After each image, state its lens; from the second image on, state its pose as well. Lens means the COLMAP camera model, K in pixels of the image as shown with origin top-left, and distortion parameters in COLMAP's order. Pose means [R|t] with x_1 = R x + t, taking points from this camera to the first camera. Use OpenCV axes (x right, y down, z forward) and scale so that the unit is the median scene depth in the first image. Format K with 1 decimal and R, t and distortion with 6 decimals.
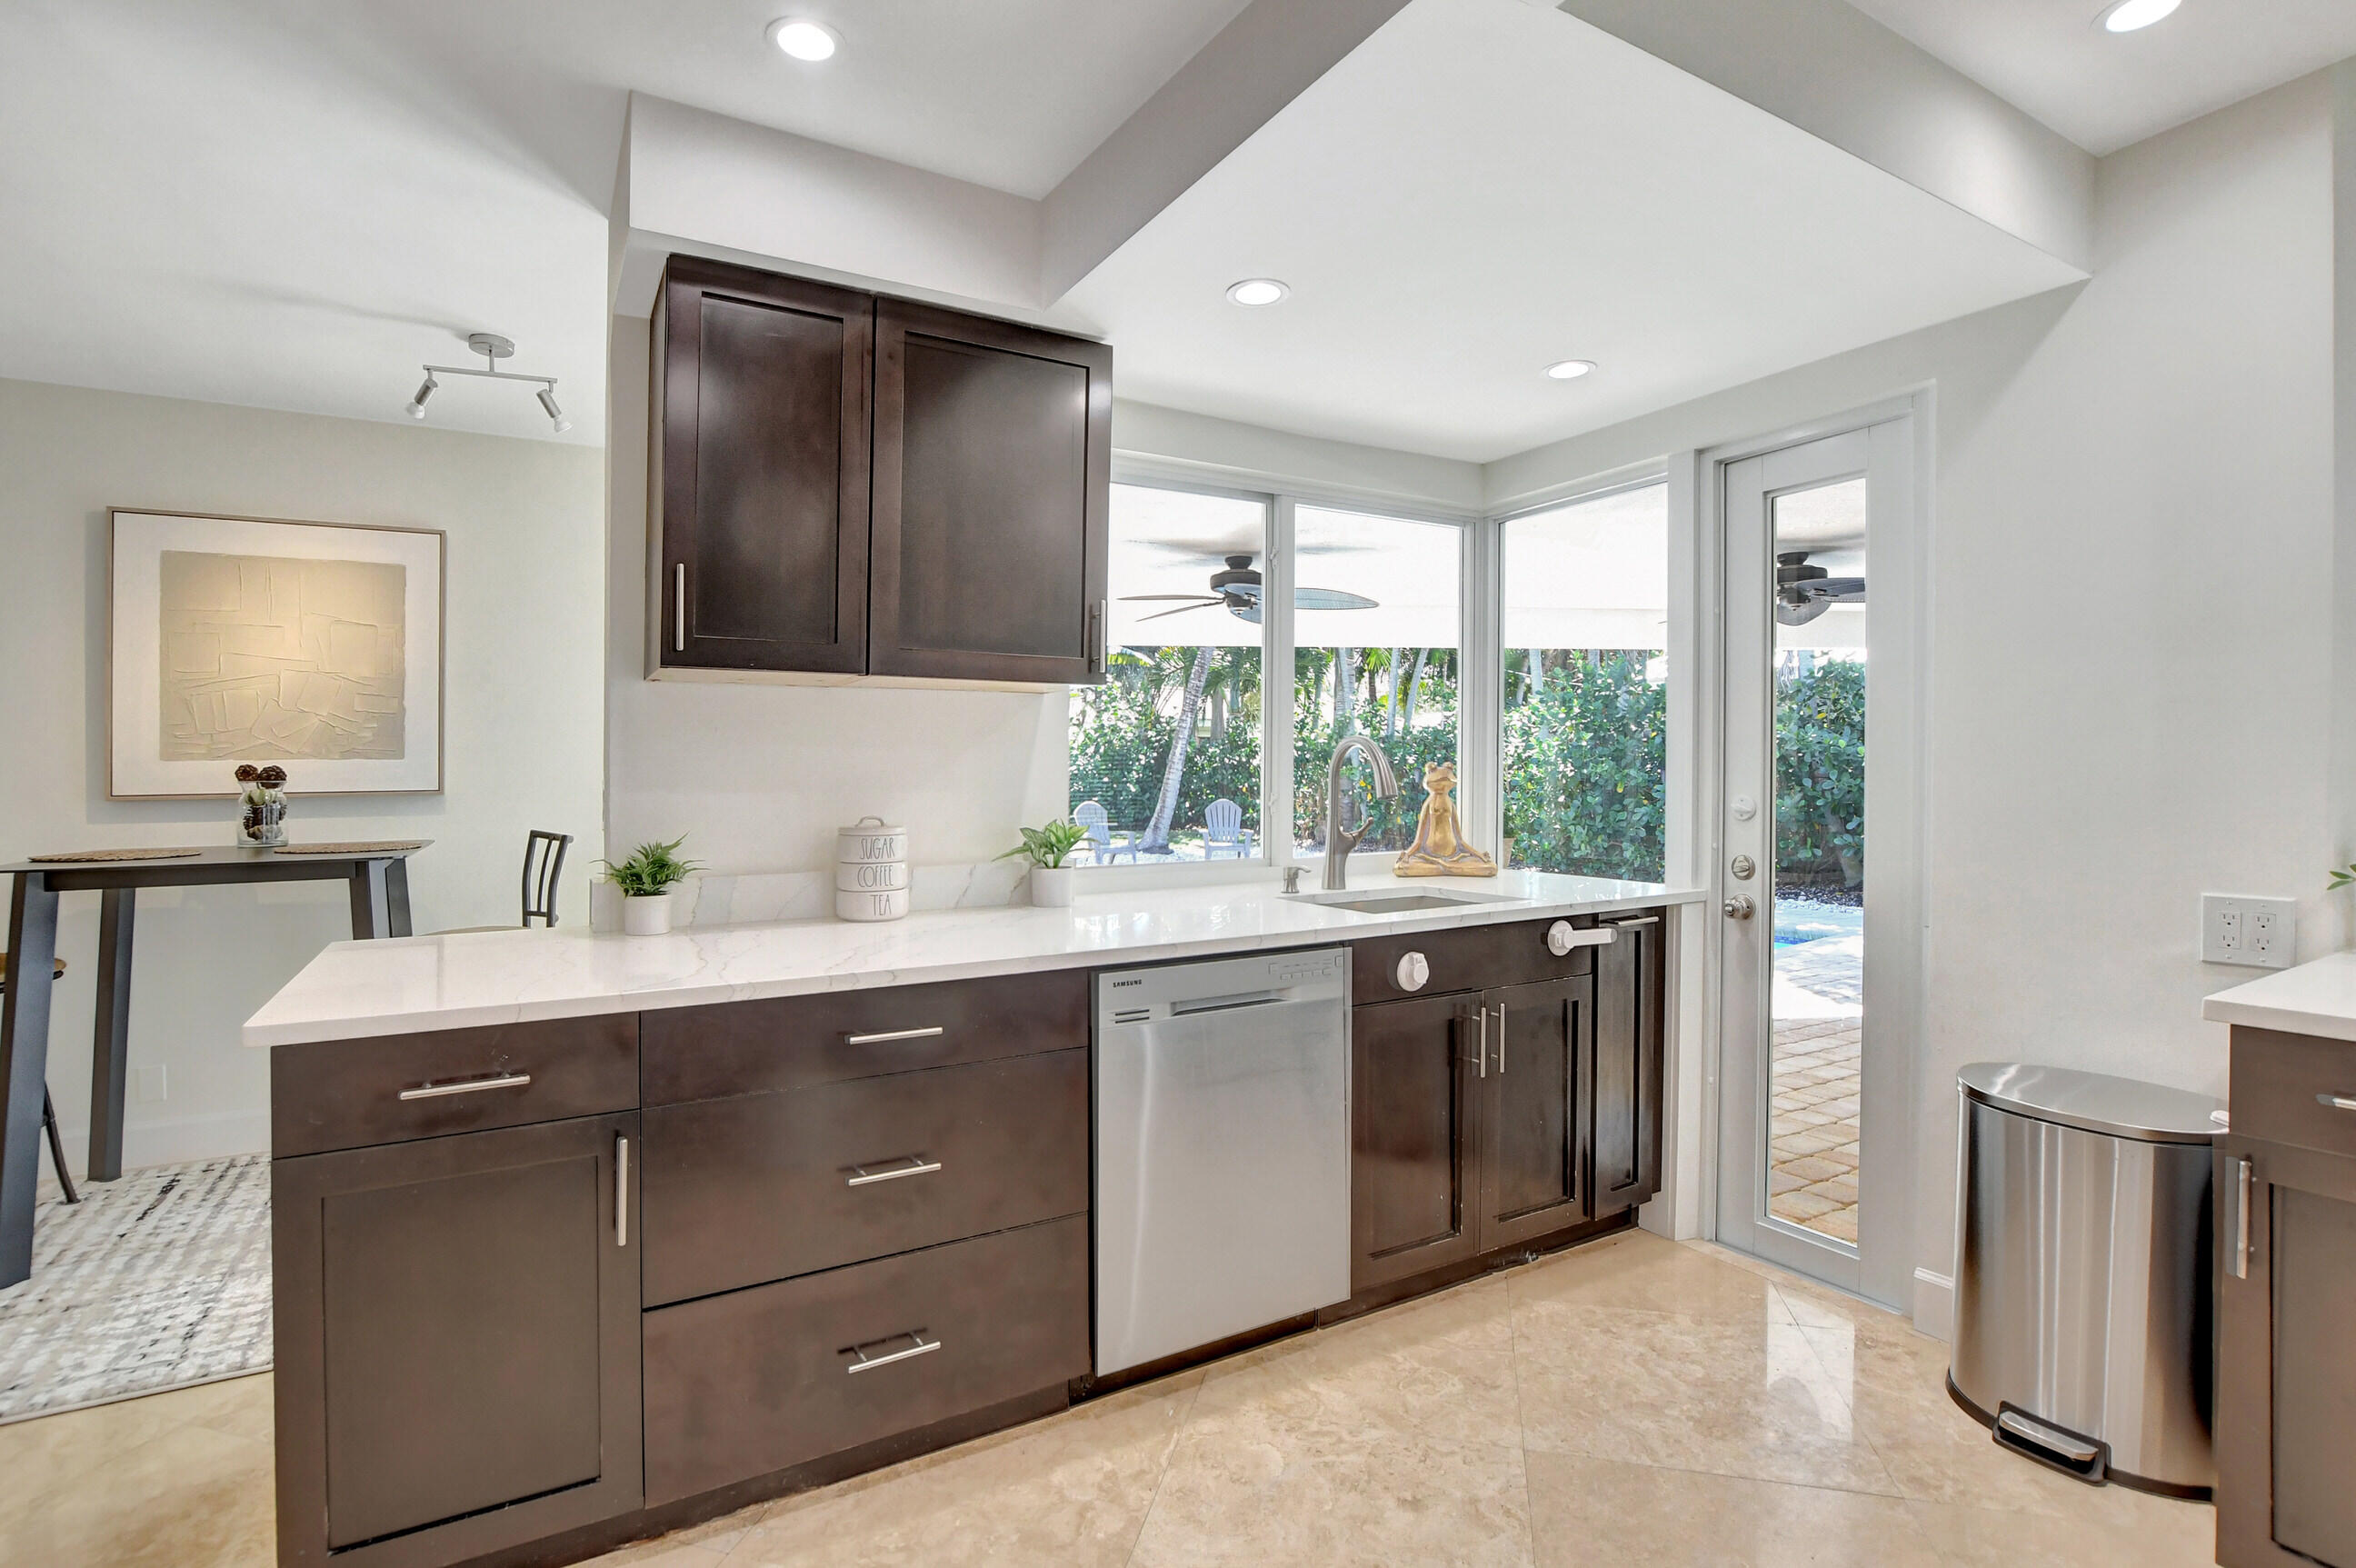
lens RADIAL K [[1136.8, 0, 1177.1], [0, 1136.8, 778.1], [0, 0, 1]] dist [-0.025139, -0.000863]
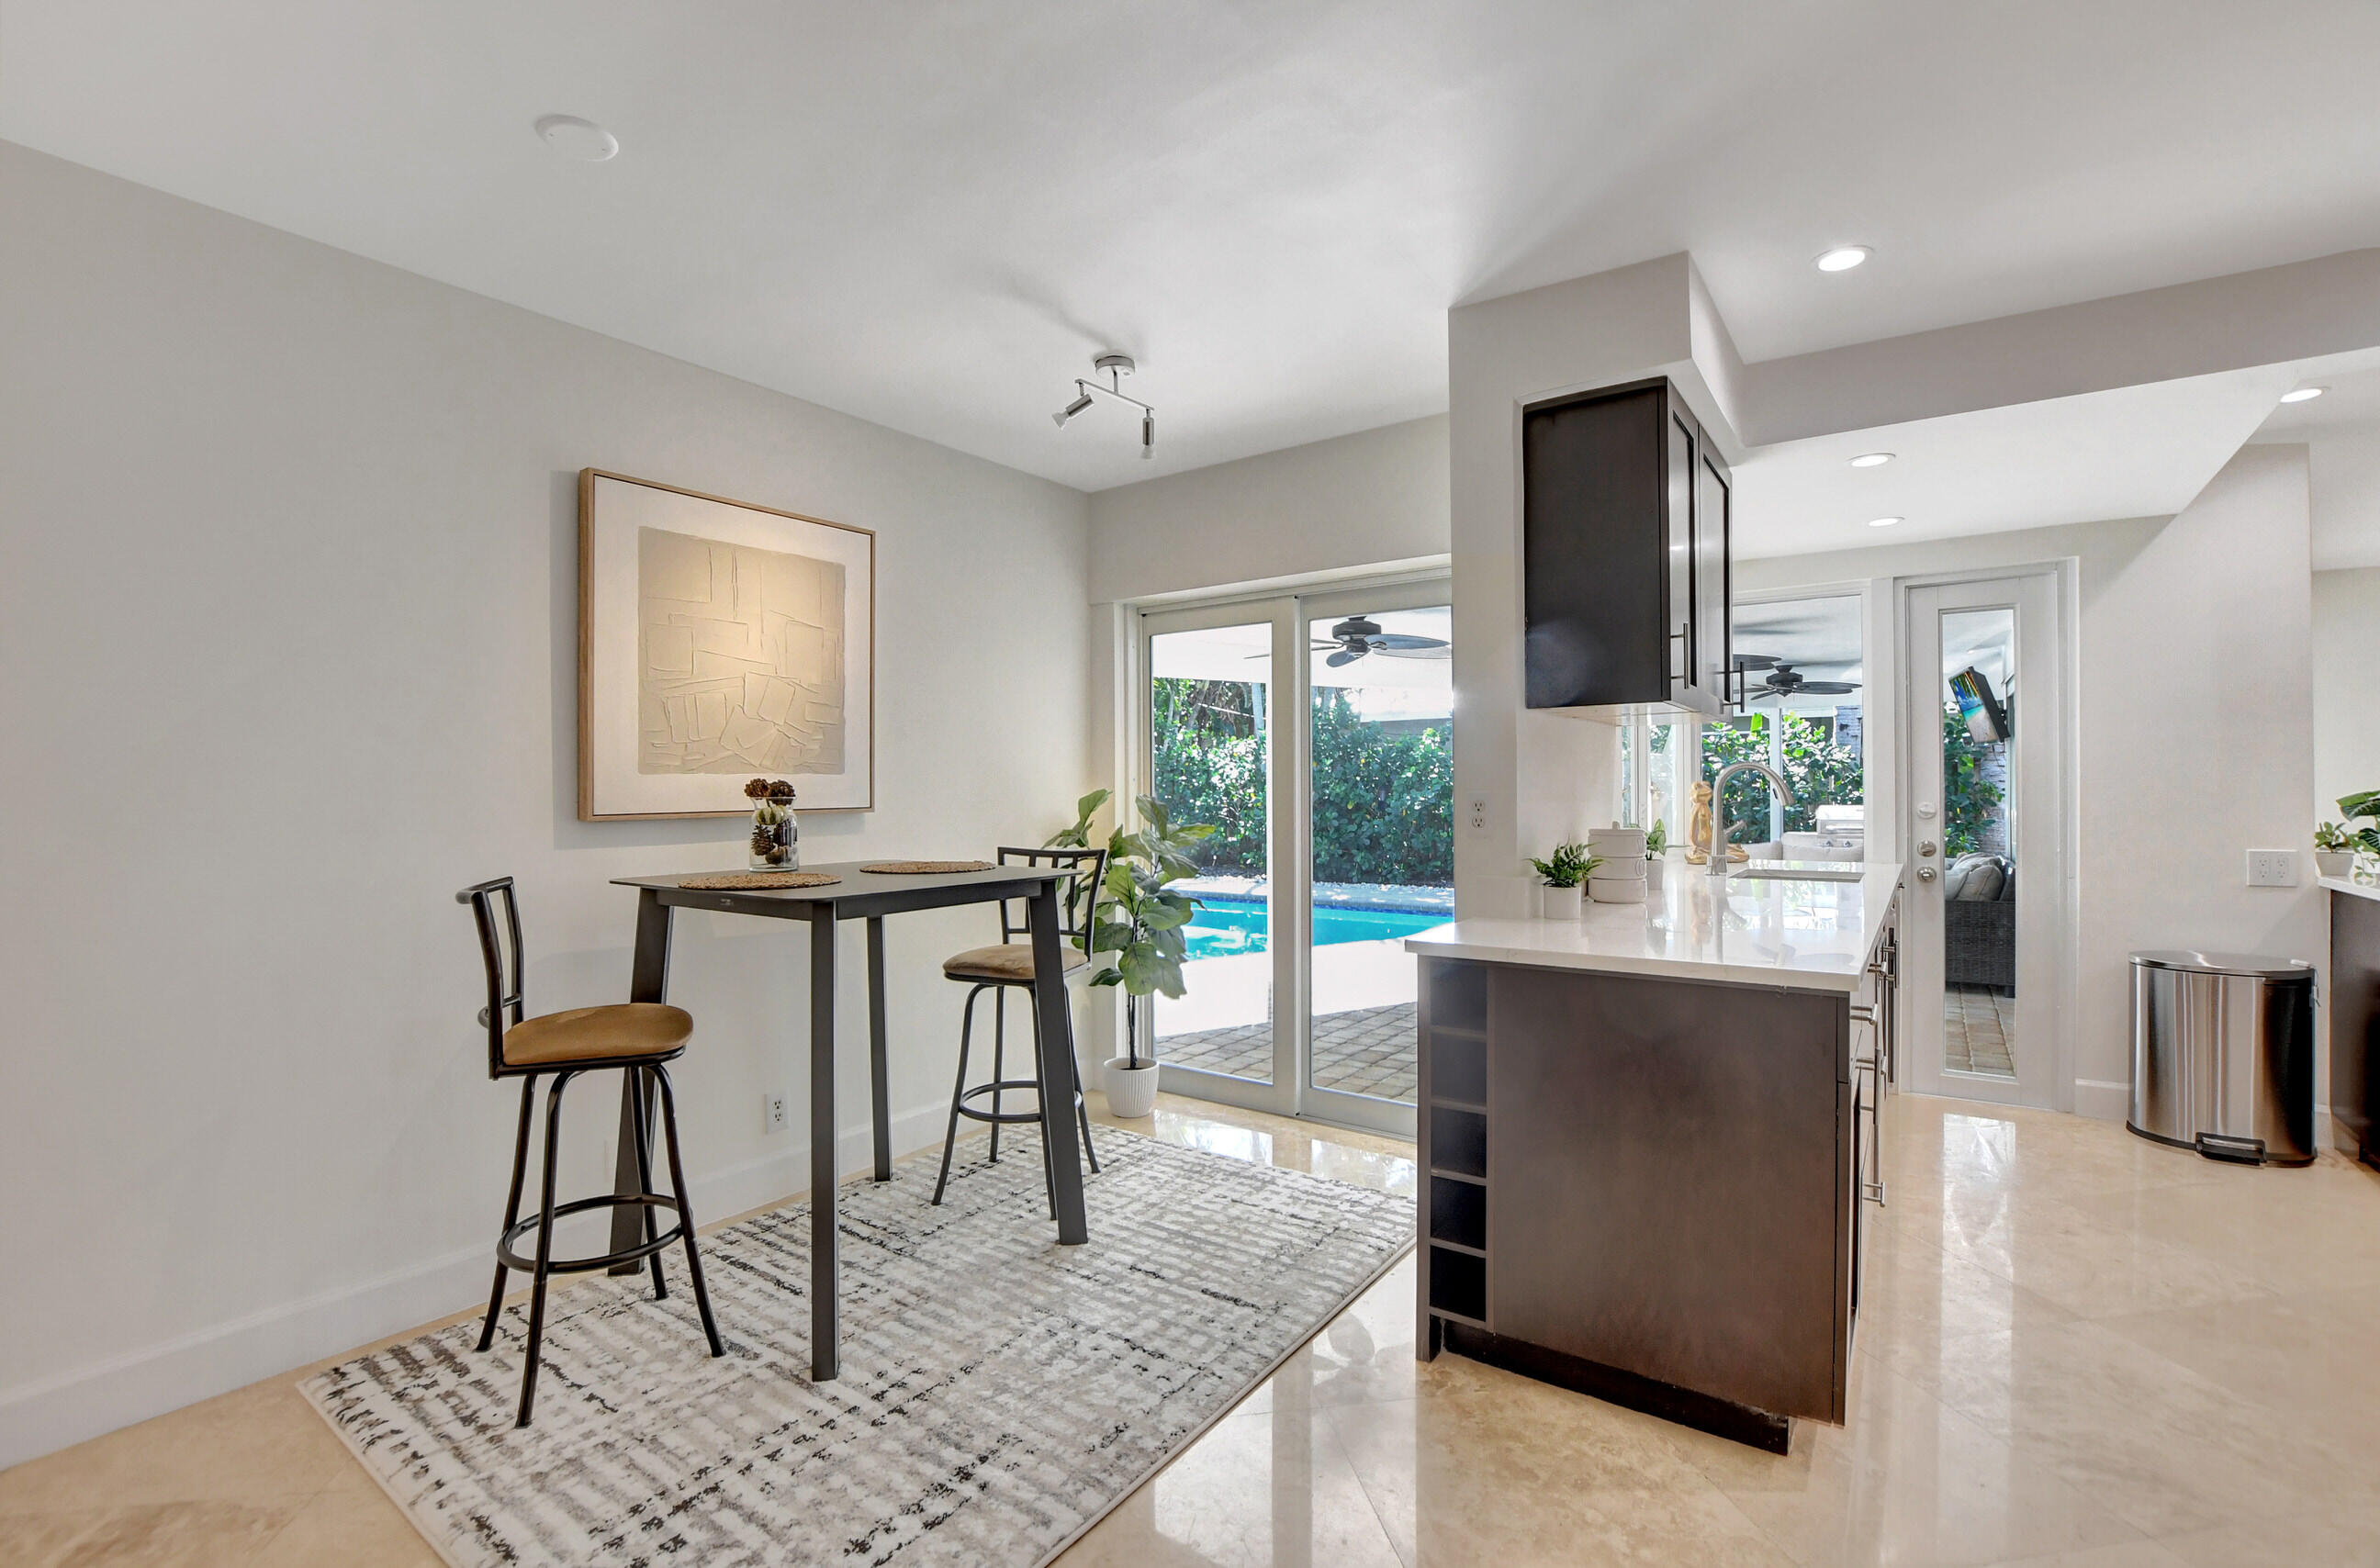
lens RADIAL K [[1094.5, 0, 1182.5], [0, 1094.5, 787.1], [0, 0, 1]] dist [-0.031000, 0.000431]
pose [[0.907274, 0.000816, 0.420540, -0.891419], [0.003599, 0.999946, -0.009705, 0.004430], [-0.420525, 0.010318, 0.907222, 0.073305]]
